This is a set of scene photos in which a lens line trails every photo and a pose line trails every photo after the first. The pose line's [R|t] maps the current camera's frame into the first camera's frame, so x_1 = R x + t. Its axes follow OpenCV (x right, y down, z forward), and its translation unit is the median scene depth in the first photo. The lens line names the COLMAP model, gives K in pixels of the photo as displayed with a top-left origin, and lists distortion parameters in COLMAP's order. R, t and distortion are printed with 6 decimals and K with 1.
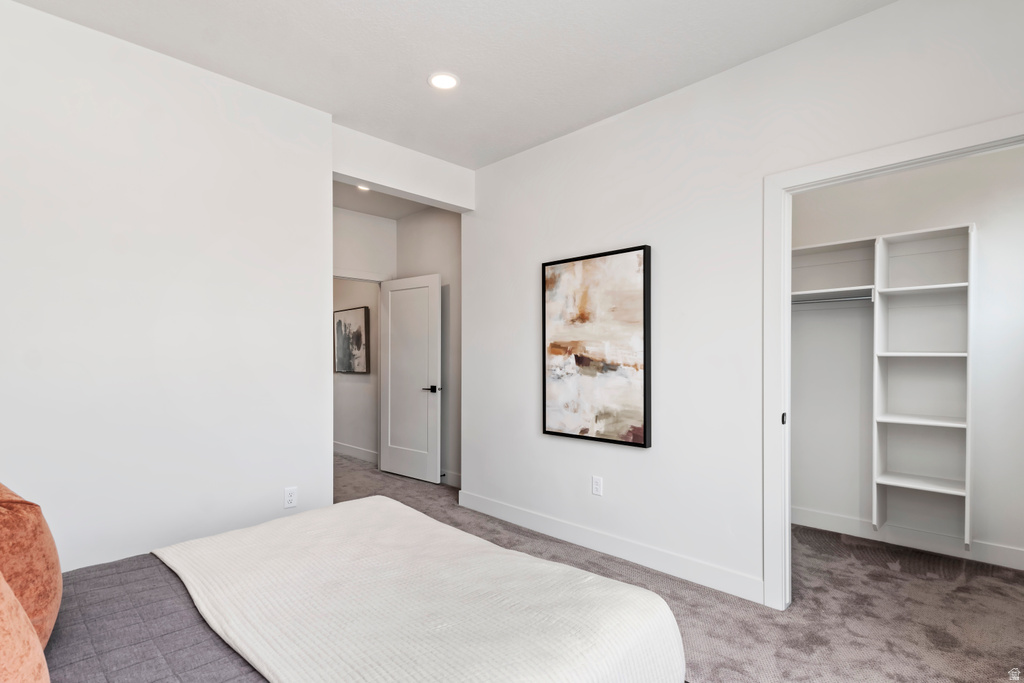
lens RADIAL K [[508.9, 0, 511.3], [0, 508.9, 360.3], [0, 0, 1]] dist [0.002165, 0.000500]
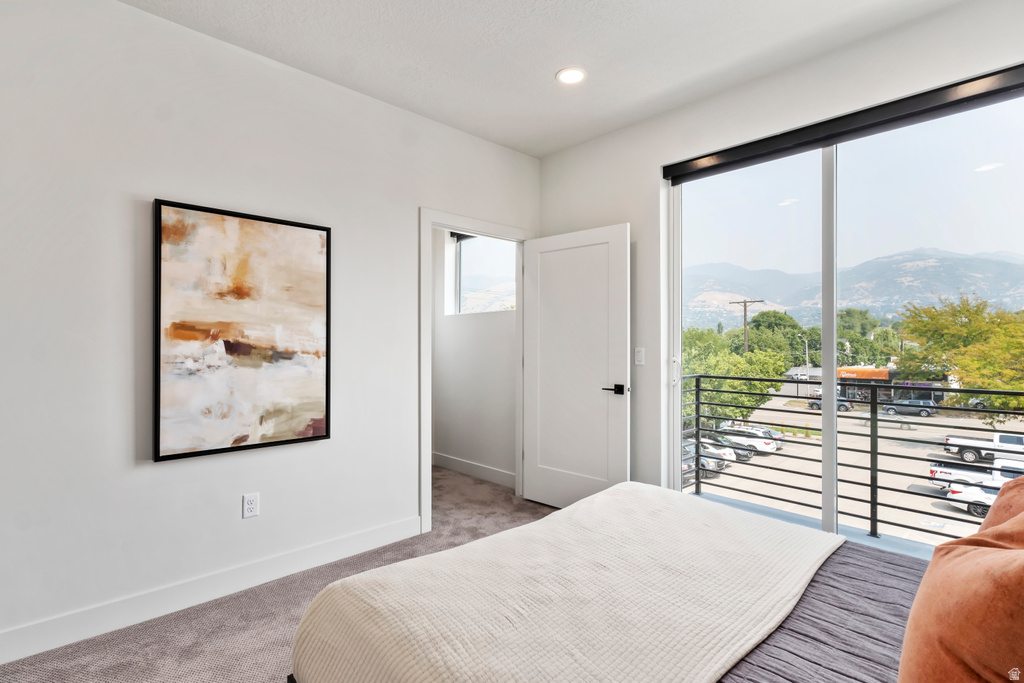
lens RADIAL K [[492.0, 0, 508.9], [0, 492.0, 343.7], [0, 0, 1]] dist [0.001595, -0.000012]
pose [[0.032330, 0.002686, 0.999474, -0.600697], [0.005291, 0.999982, -0.002858, -0.002000], [-0.999463, 0.005380, 0.032315, 0.579228]]
